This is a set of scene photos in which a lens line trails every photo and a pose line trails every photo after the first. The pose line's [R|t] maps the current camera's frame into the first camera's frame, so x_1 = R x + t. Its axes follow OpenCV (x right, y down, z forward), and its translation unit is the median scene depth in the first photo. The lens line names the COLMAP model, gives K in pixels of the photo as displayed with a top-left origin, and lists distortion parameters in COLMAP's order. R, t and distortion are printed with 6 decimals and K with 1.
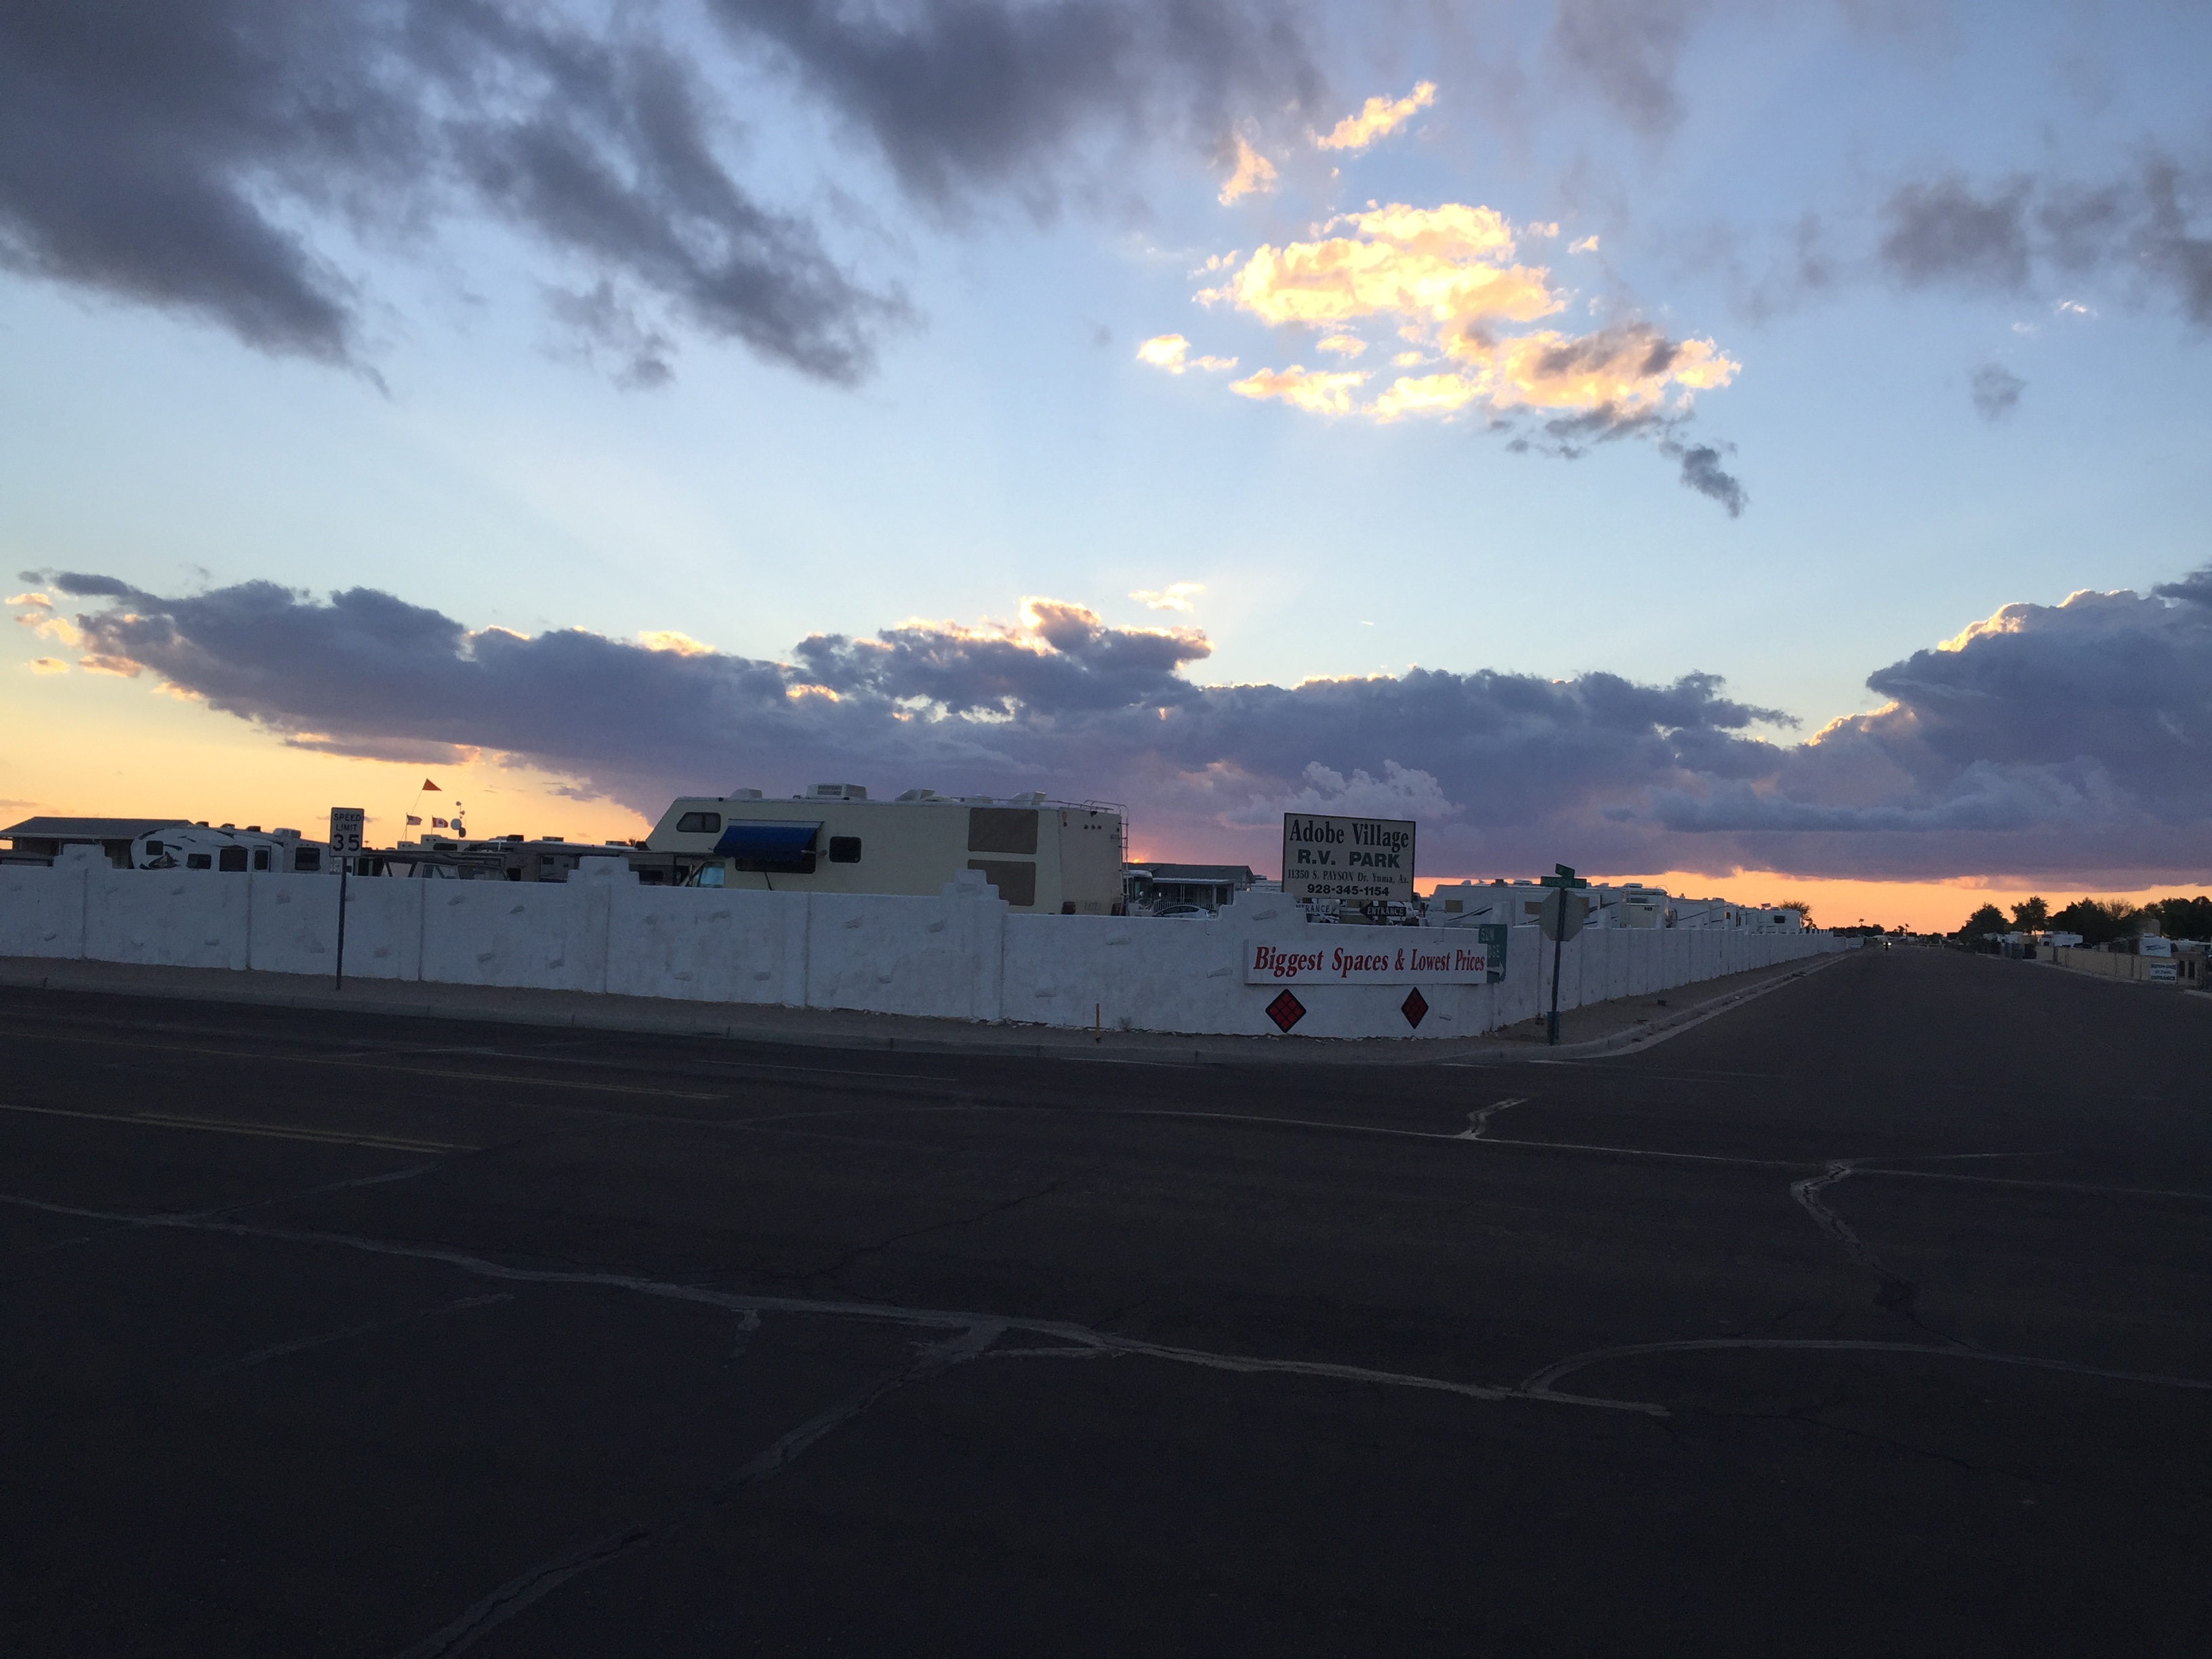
lens RADIAL K [[1876.1, 0, 1206.7], [0, 1876.1, 778.1], [0, 0, 1]] dist [0.009680, -0.007117]
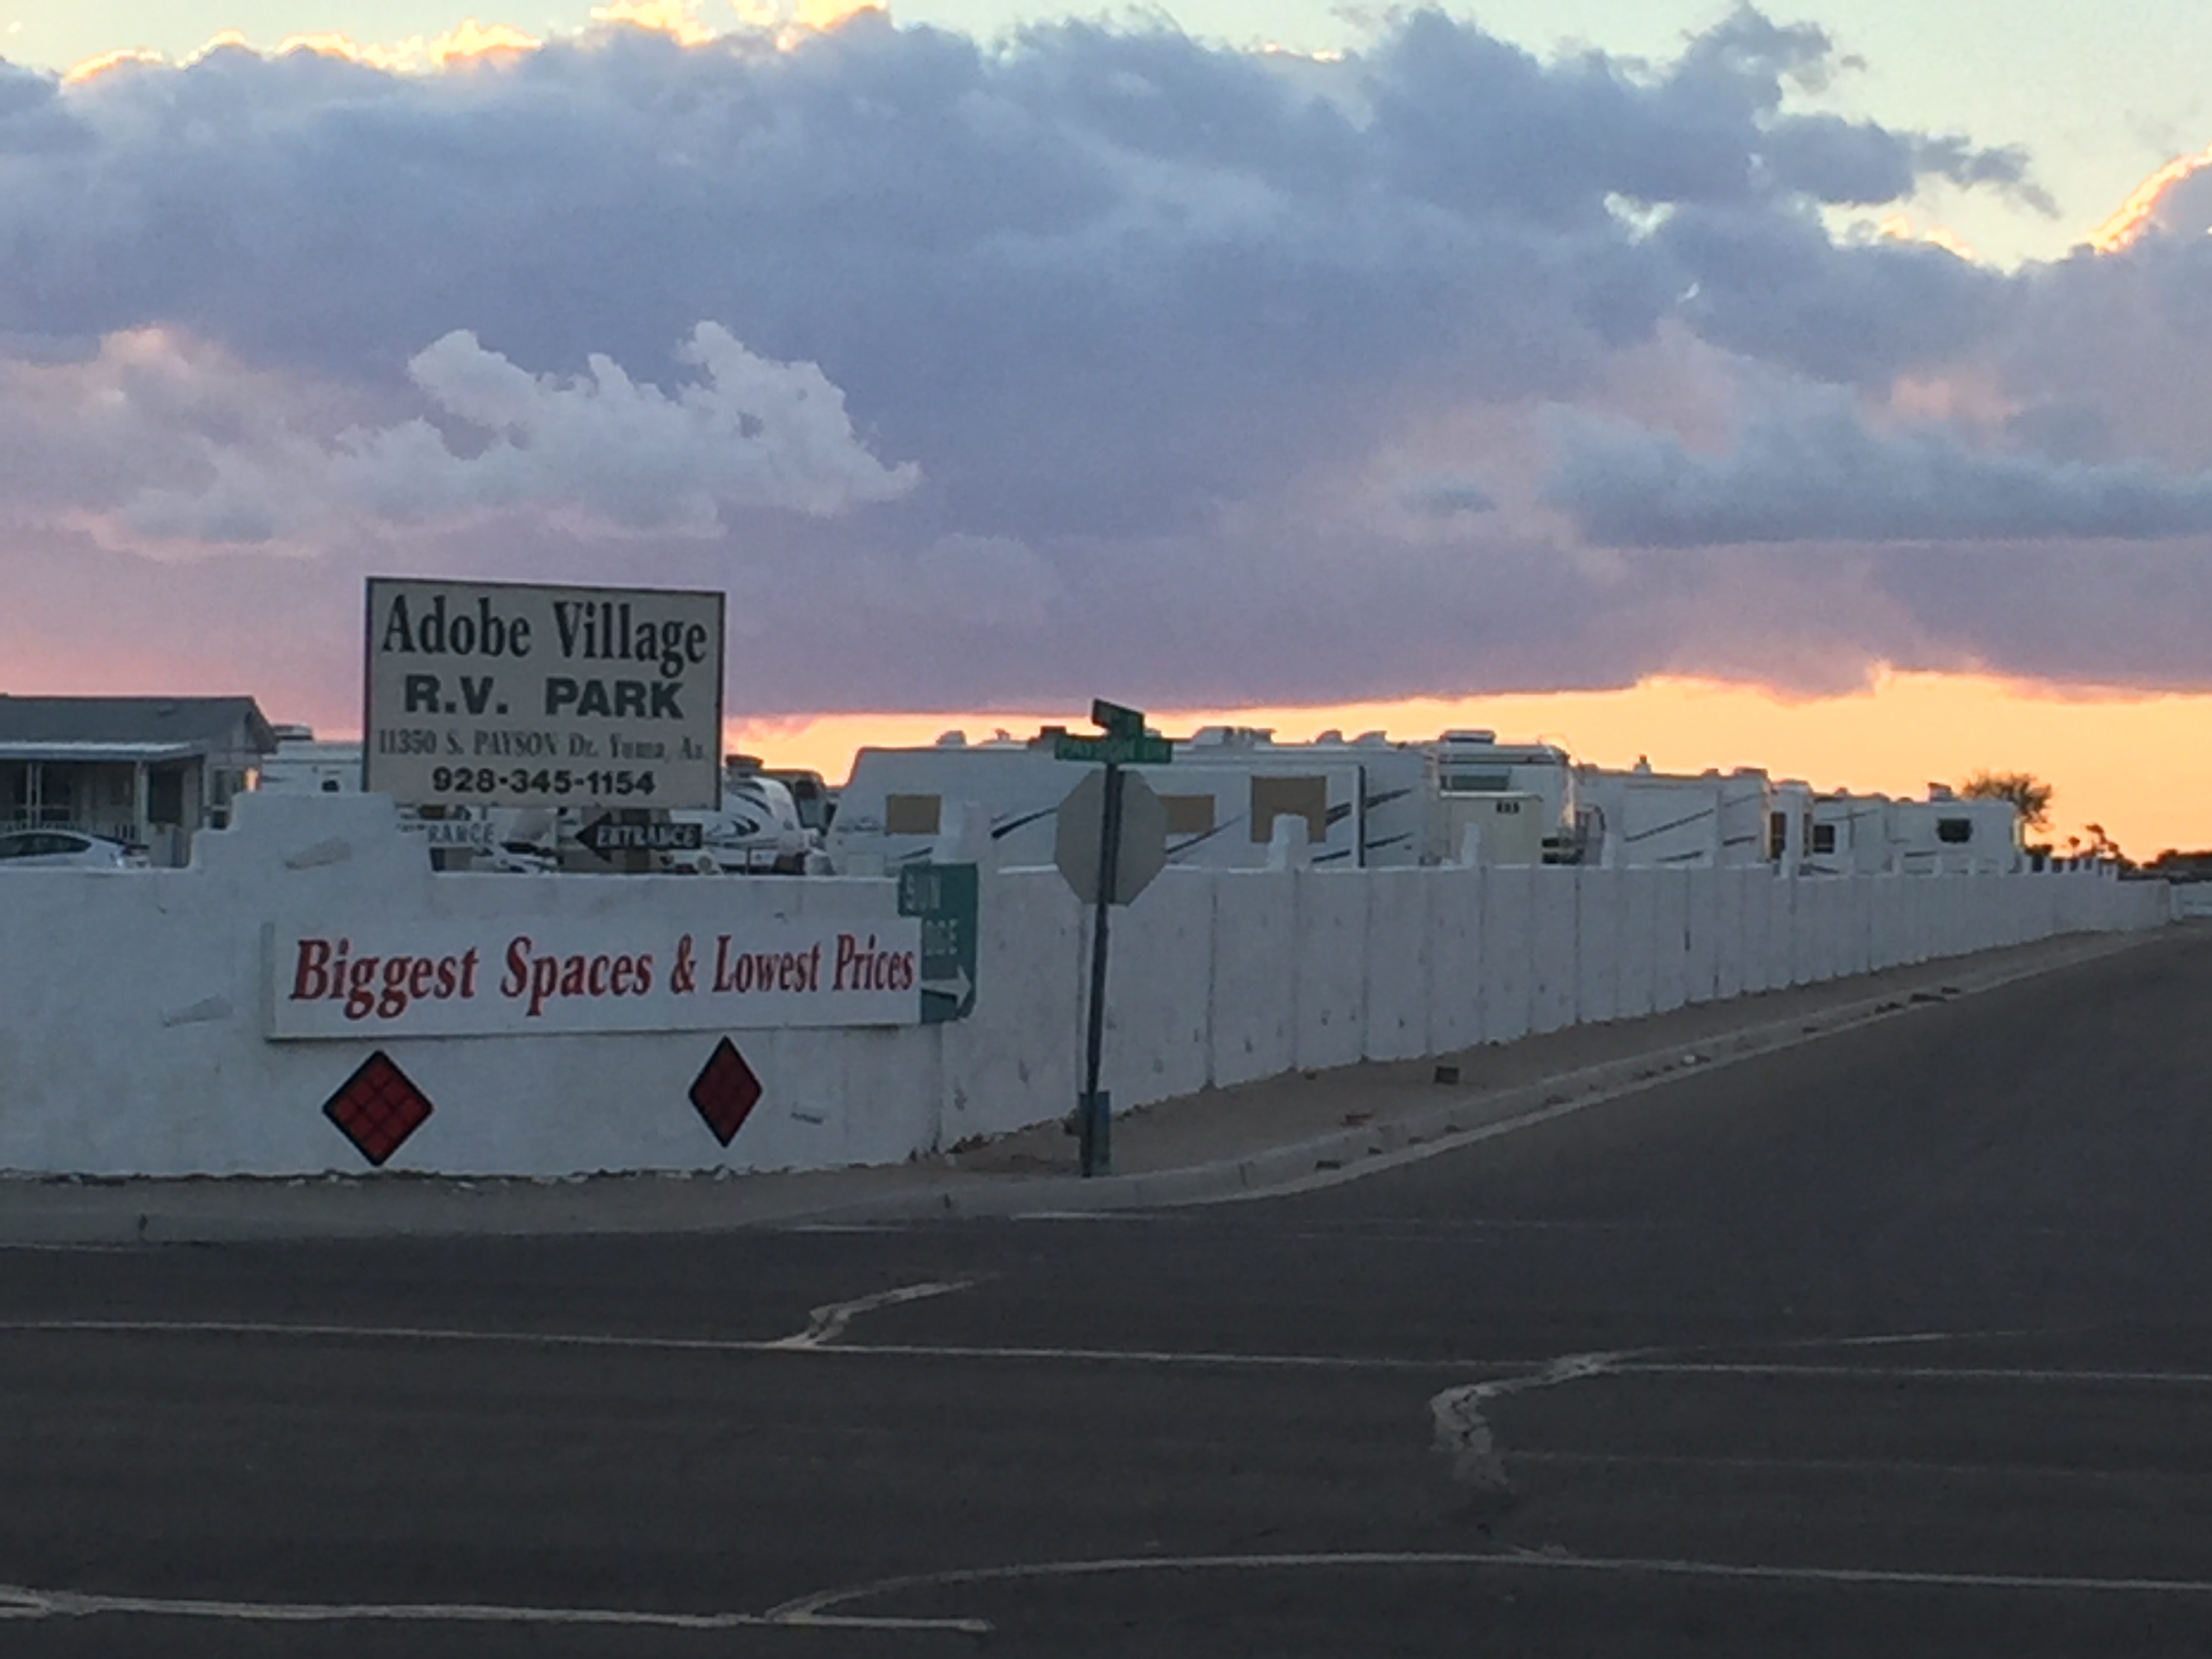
lens RADIAL K [[6473.6, 0, 1109.2], [0, 6473.6, 660.5], [0, 0, 1]] dist [0.057000, 1.904966]
pose [[0.987921, -0.019340, 0.153746, -0.015105], [0.012615, 0.998926, 0.044594, -0.029115], [-0.154443, -0.042116, 0.987104, -0.408571]]
